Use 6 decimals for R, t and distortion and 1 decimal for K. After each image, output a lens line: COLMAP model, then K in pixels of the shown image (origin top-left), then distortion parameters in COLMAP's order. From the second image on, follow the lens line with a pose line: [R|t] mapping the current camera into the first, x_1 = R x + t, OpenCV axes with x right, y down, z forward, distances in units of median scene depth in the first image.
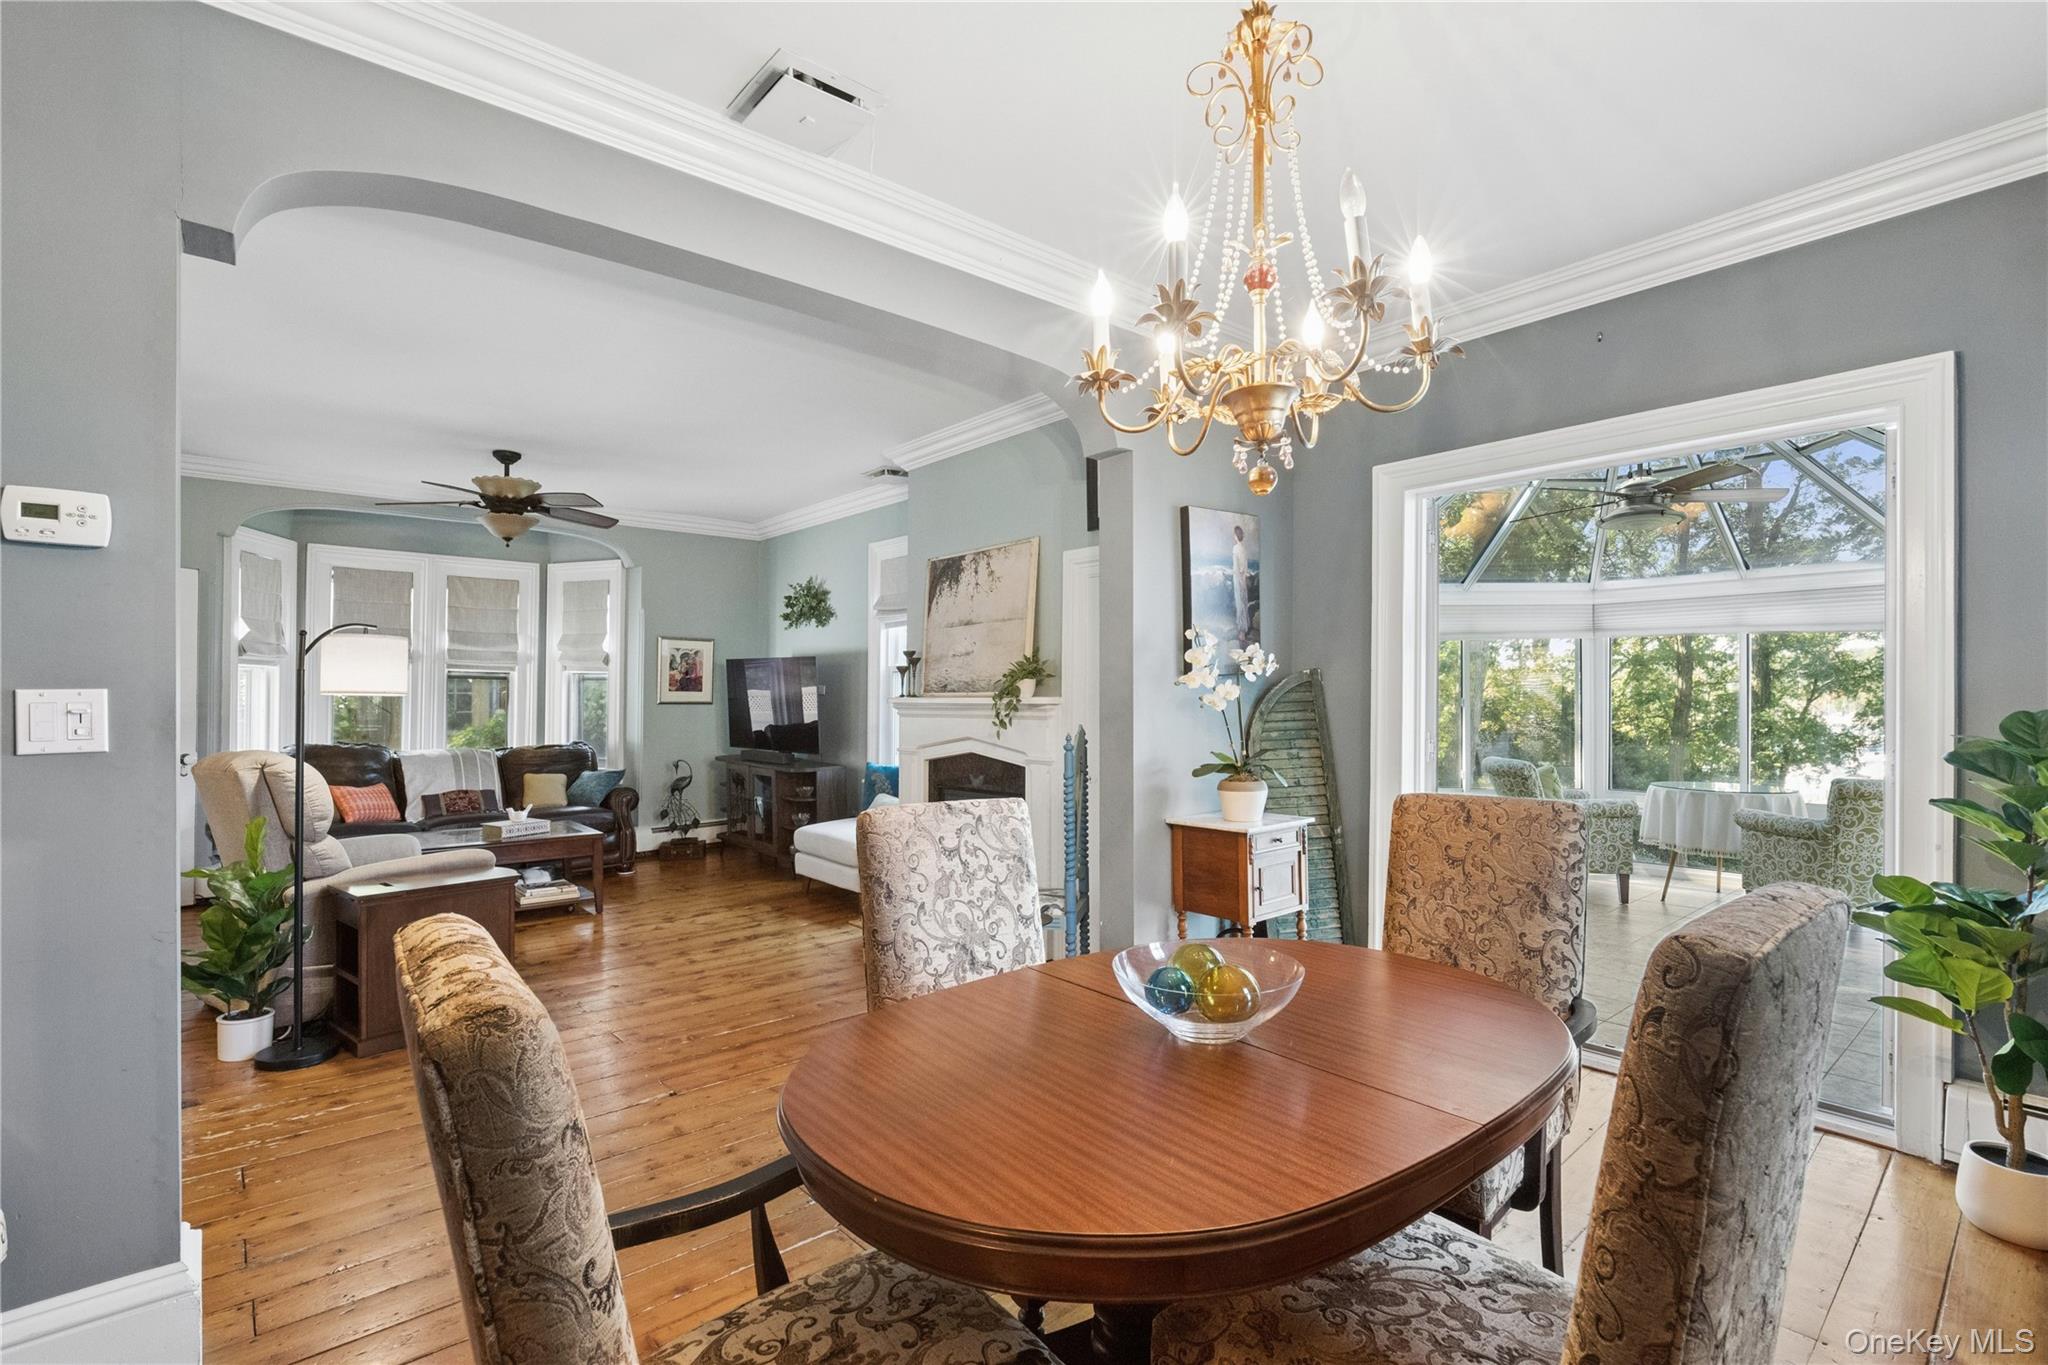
lens RADIAL K [[961.6, 0, 1015.8], [0, 961.6, 703.2], [0, 0, 1]] dist [-0.000906, 0.000384]
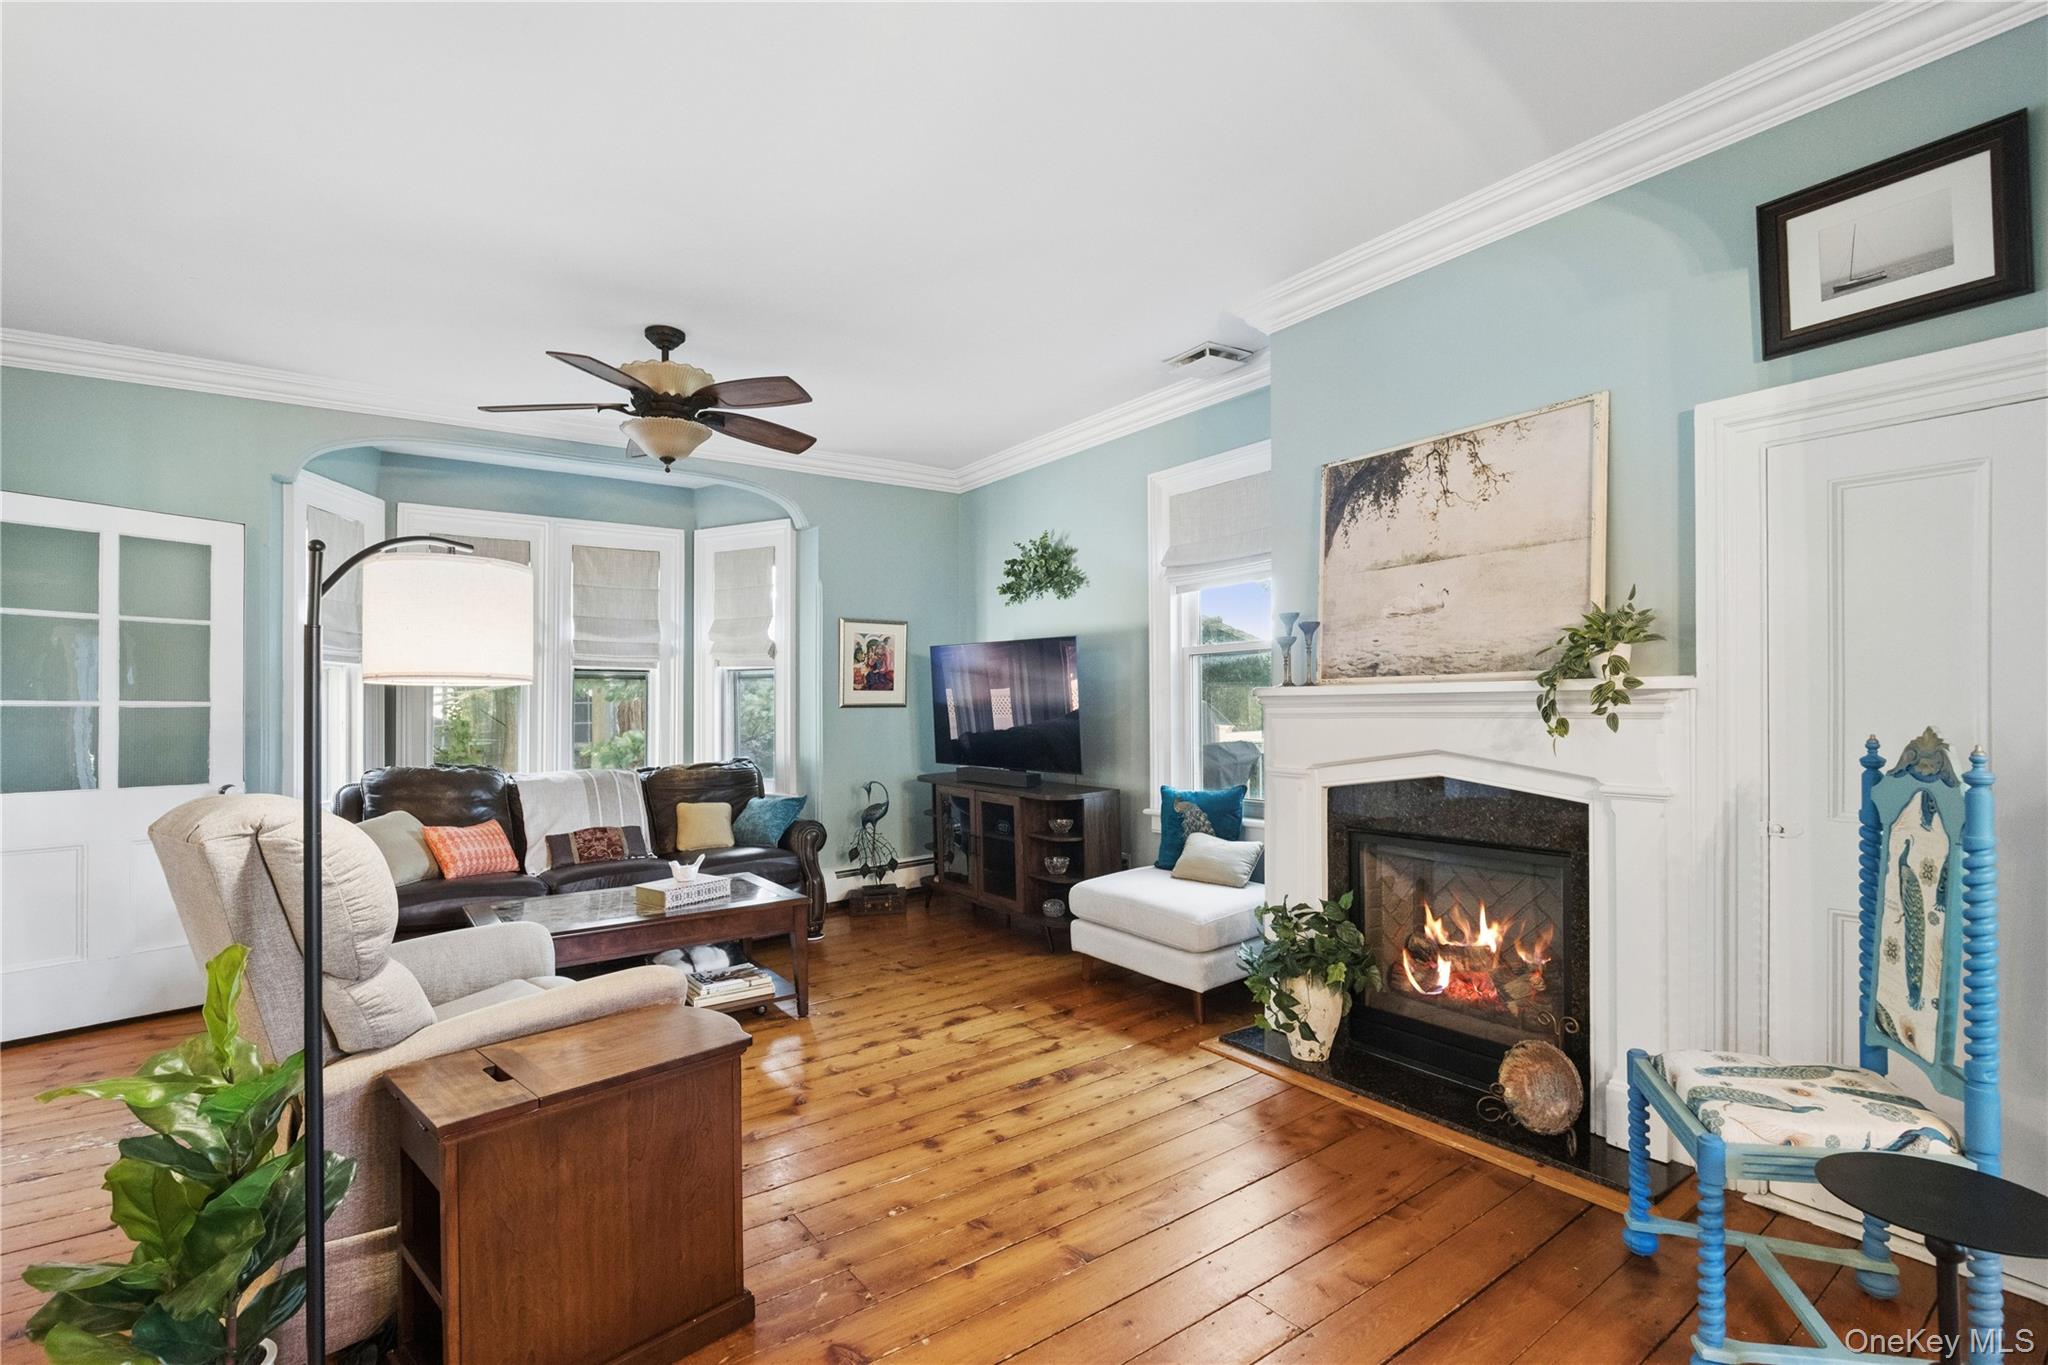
lens RADIAL K [[947.3, 0, 1023.3], [0, 947.3, 706.5], [0, 0, 1]] dist [-0.007126, 0.000783]
pose [[0.997017, -0.014426, -0.075829, -0.201087], [0.014267, 0.999895, -0.002634, 0.004842], [0.075859, 0.001545, 0.997117, 0.311703]]
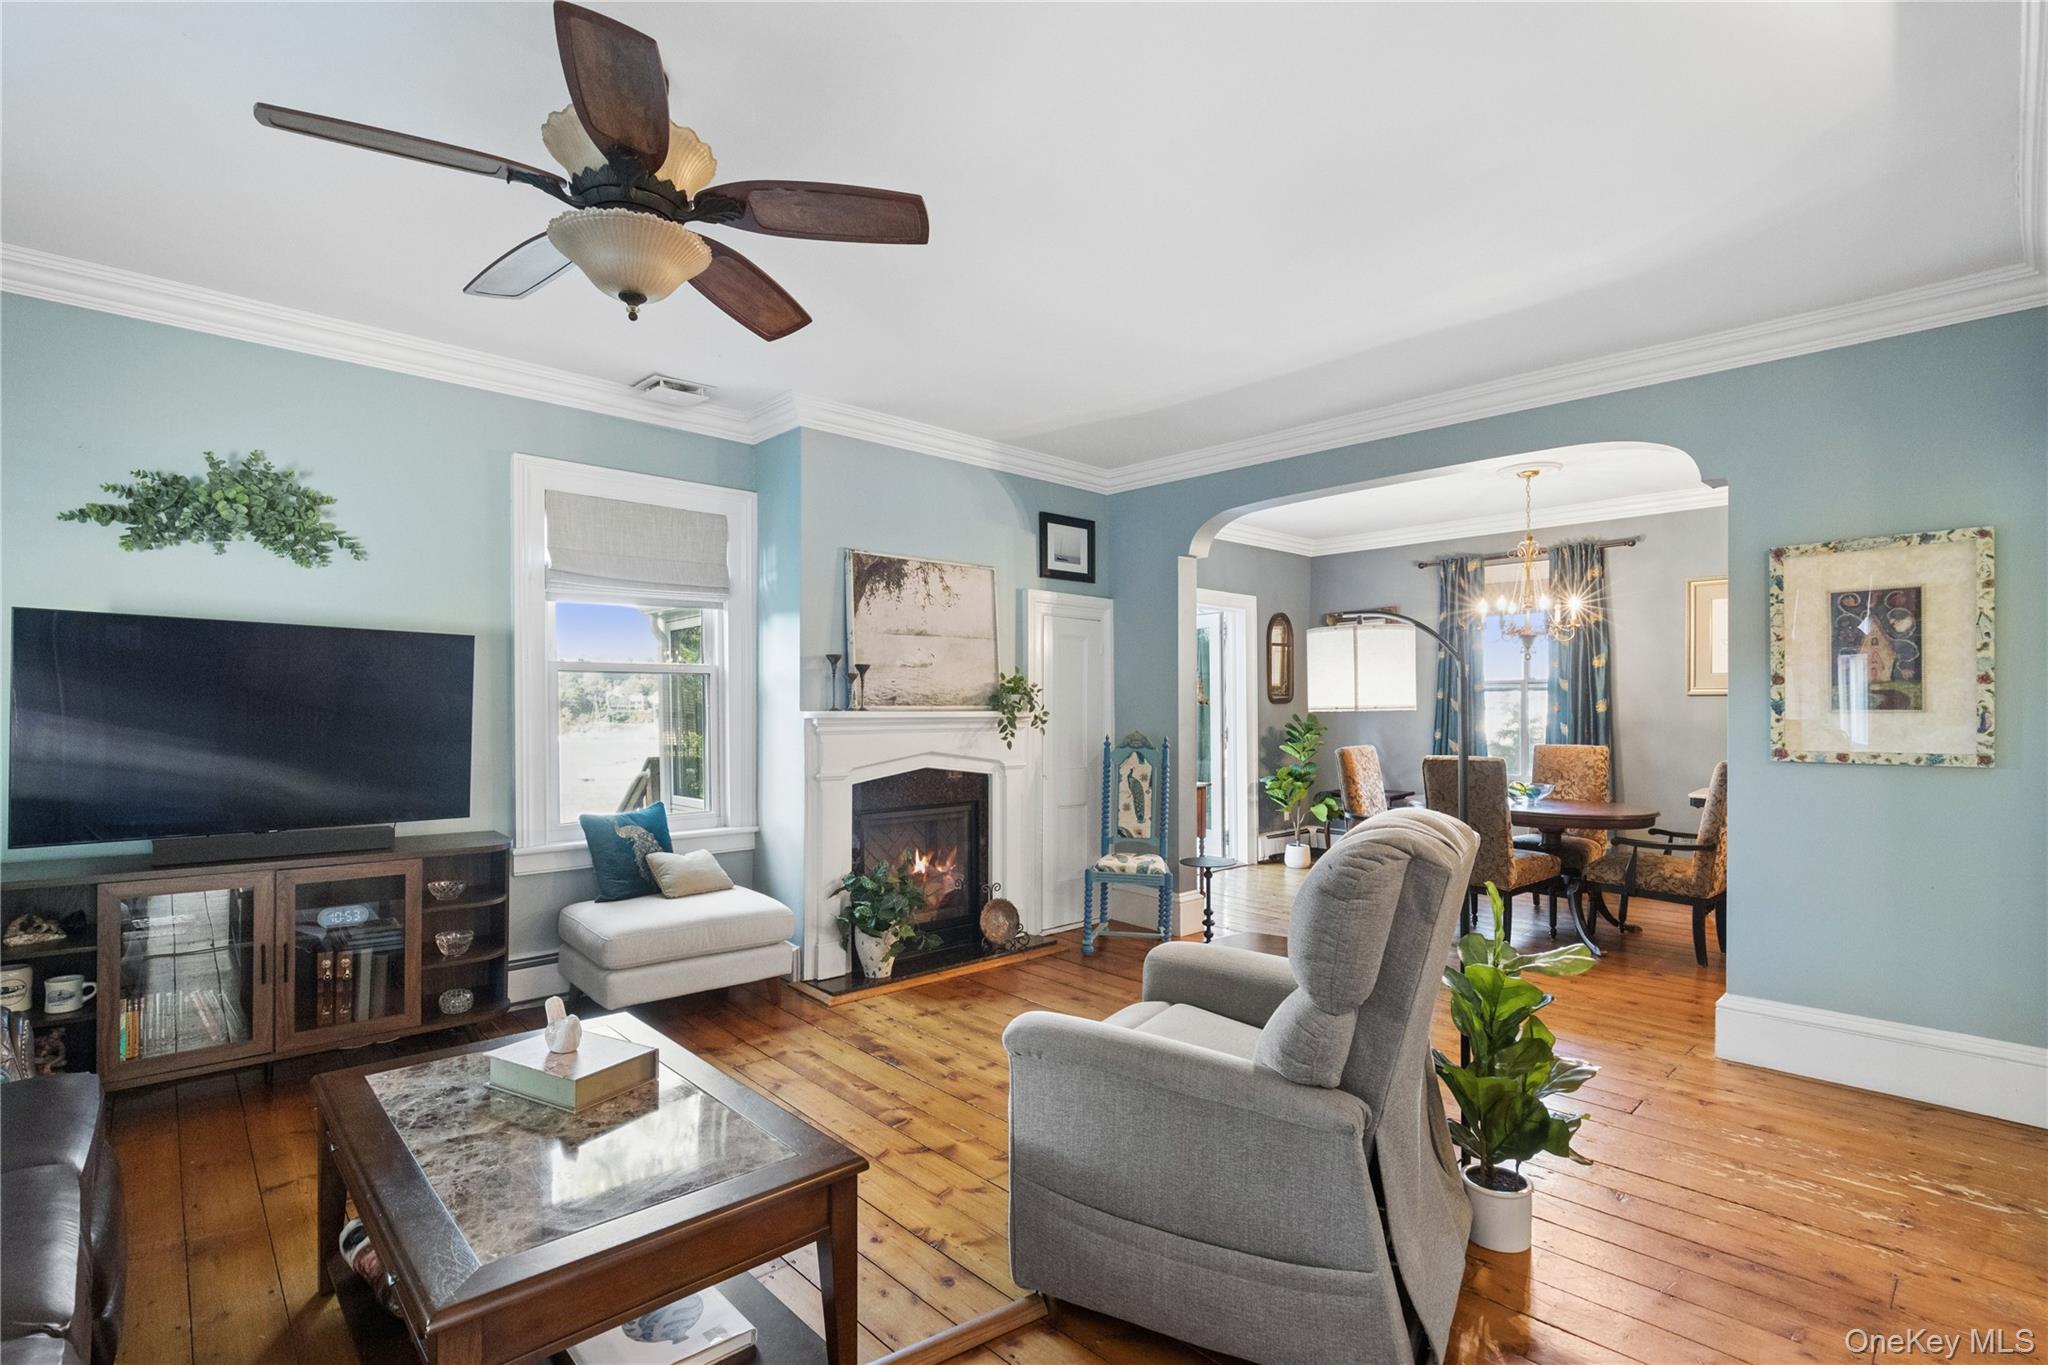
lens RADIAL K [[956.5, 0, 1040.0], [0, 956.5, 709.9], [0, 0, 1]] dist [0.000598, 0.000270]
pose [[-0.066548, -0.007740, 0.997753, -0.795242], [0.000226, 0.999970, 0.007772, -0.011282], [-0.997783, 0.000743, -0.066544, 0.742850]]
